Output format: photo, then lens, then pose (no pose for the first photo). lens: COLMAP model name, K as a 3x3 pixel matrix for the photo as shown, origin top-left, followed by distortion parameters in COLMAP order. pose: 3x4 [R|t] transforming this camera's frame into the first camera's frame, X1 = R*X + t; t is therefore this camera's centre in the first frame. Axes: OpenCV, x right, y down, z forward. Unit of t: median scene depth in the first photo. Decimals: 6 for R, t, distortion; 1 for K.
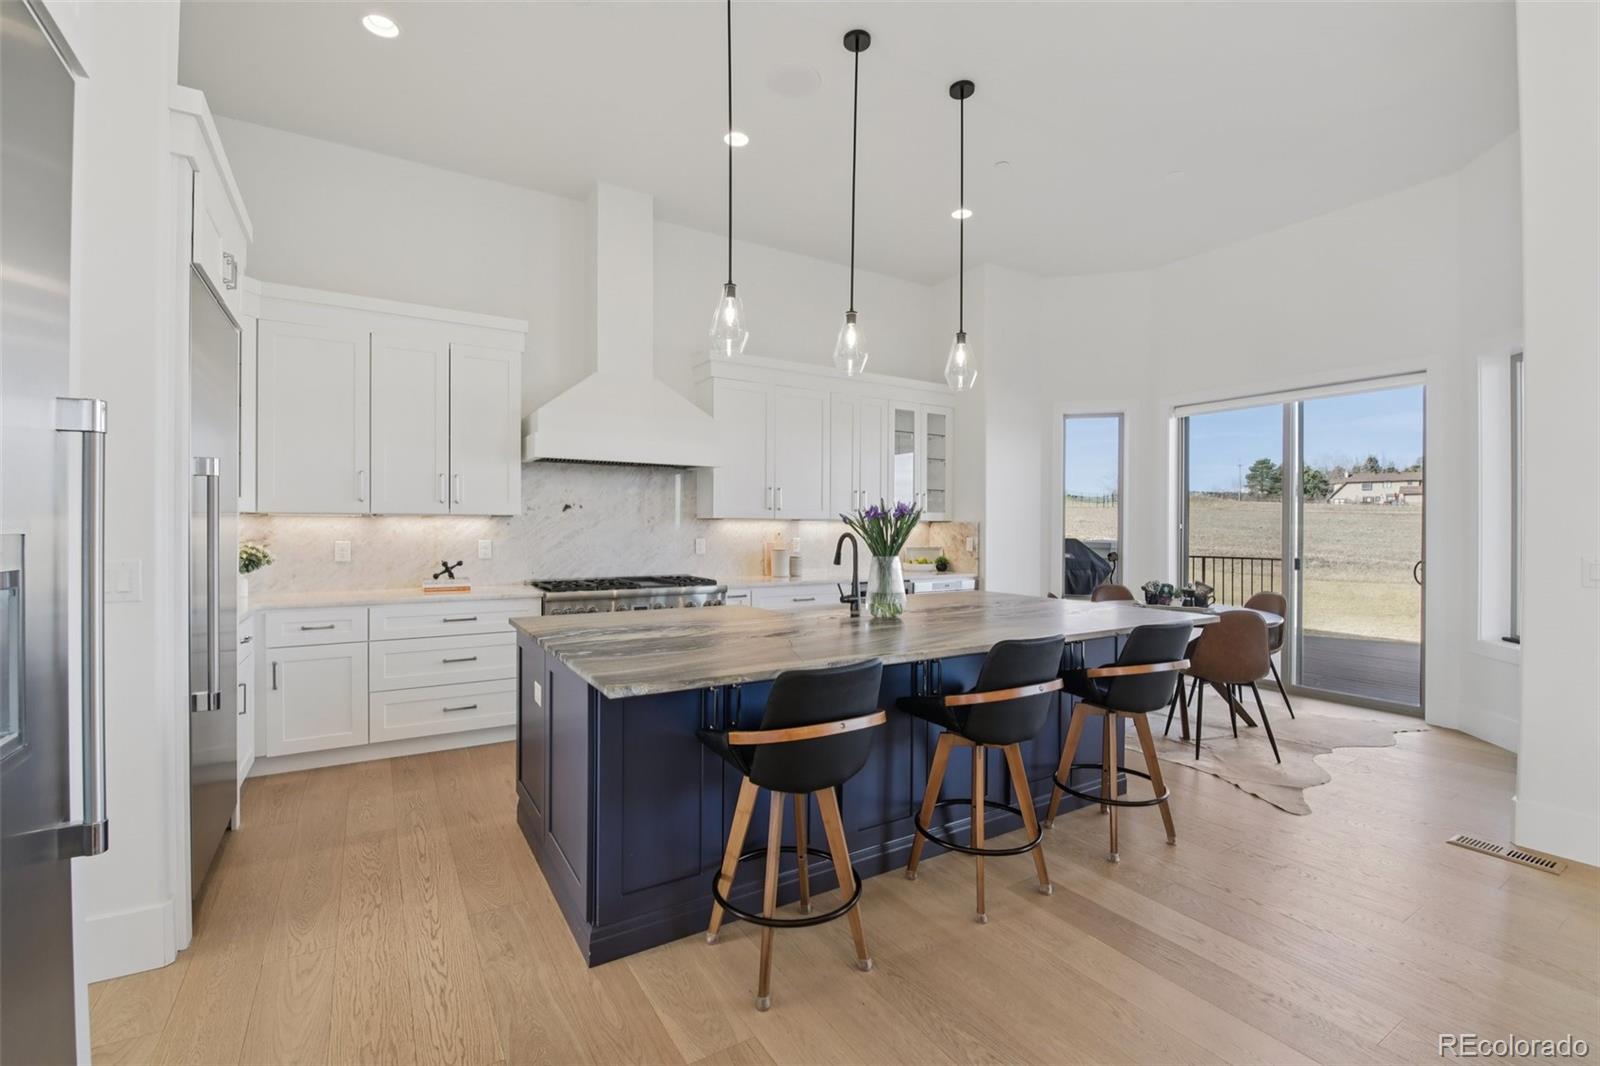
lens RADIAL K [[695.7, 0, 795.8], [0, 695.7, 525.9], [0, 0, 1]] dist [-0.002238, -0.008849]
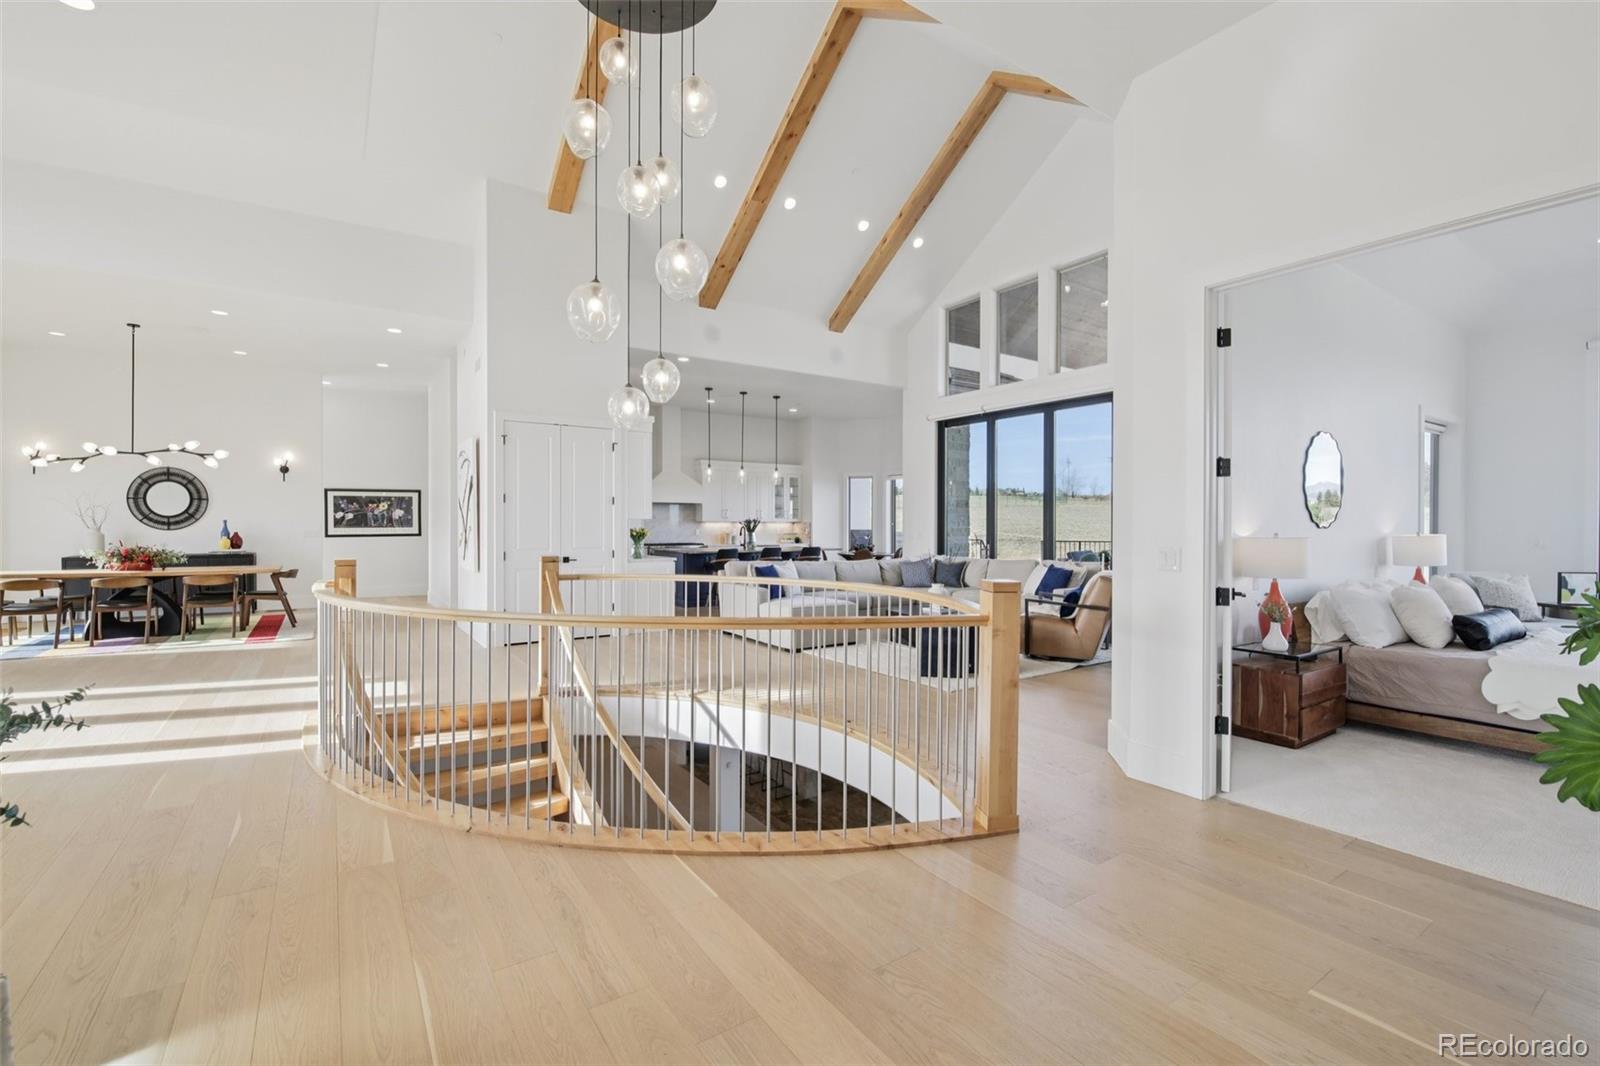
lens RADIAL K [[695.7, 0, 795.8], [0, 695.7, 525.9], [0, 0, 1]] dist [-0.002238, -0.008849]
pose [[0.999482, -0.001881, 0.032113, 0.222086], [0.001685, 0.999980, 0.006148, -0.012611], [-0.032124, -0.006091, 0.999465, -2.425972]]
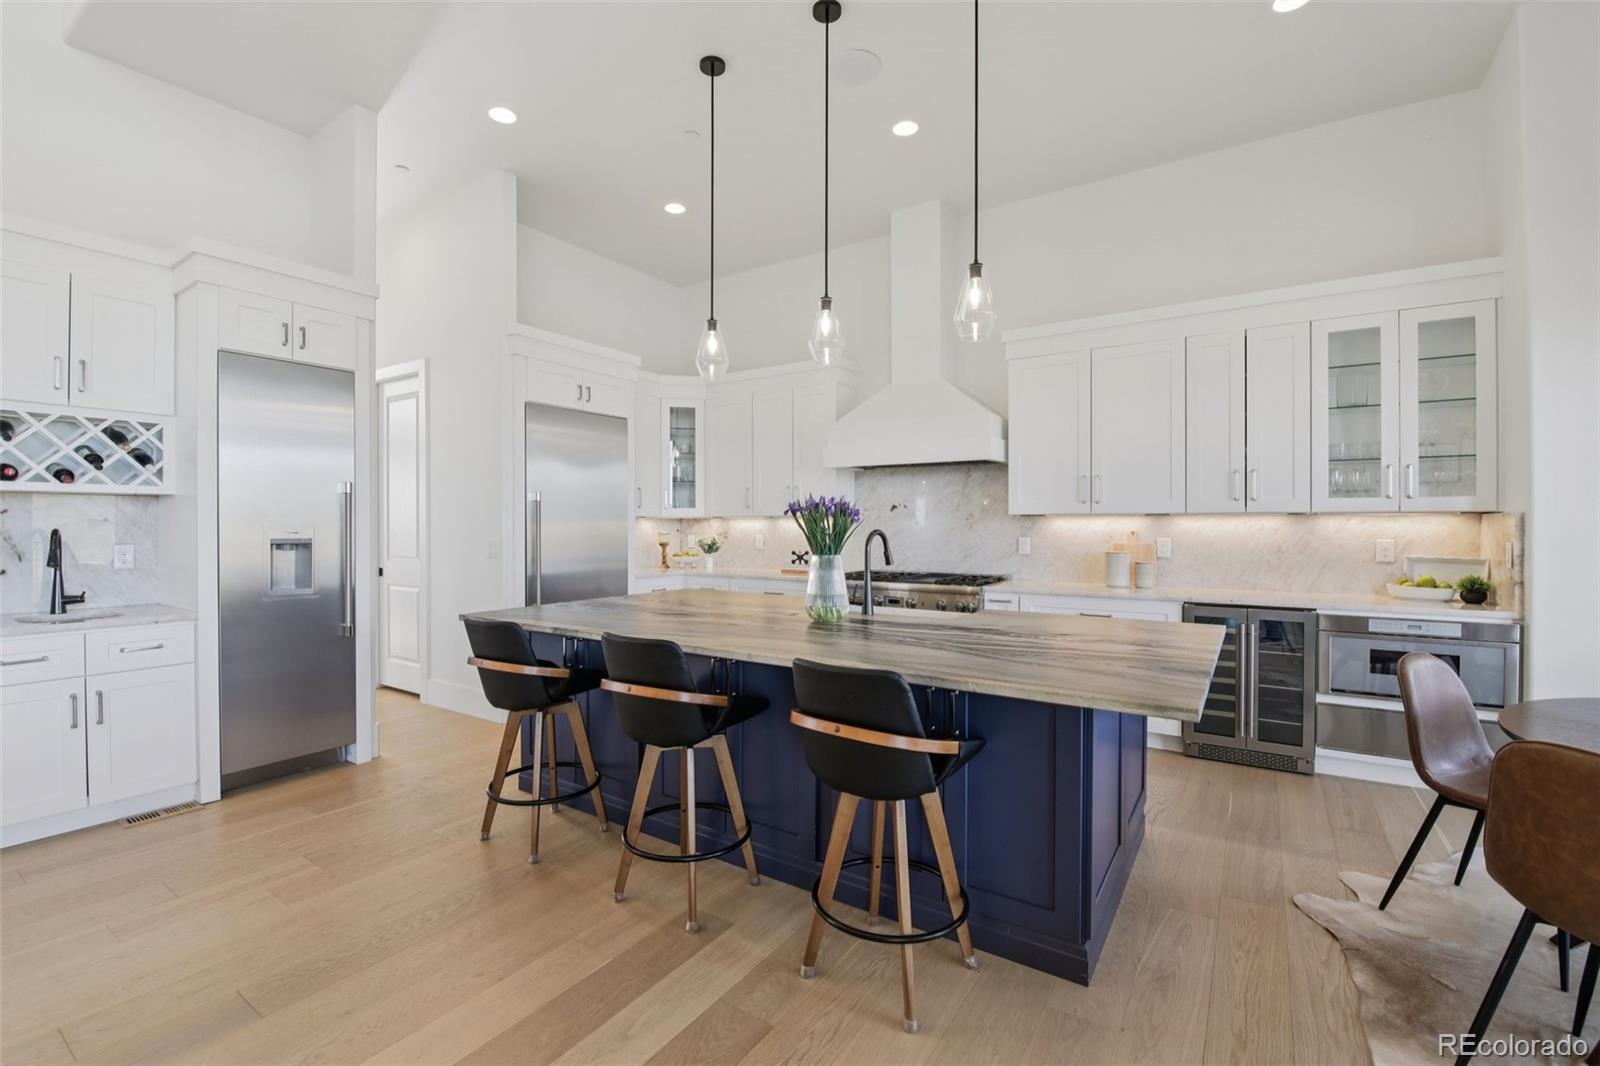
lens RADIAL K [[695.7, 0, 795.8], [0, 695.7, 525.9], [0, 0, 1]] dist [-0.002238, -0.008849]
pose [[0.425709, -0.002588, -0.904856, 0.842219], [0.003214, 0.999994, -0.001348, 0.005512], [0.904854, -0.002334, 0.425715, 0.508425]]
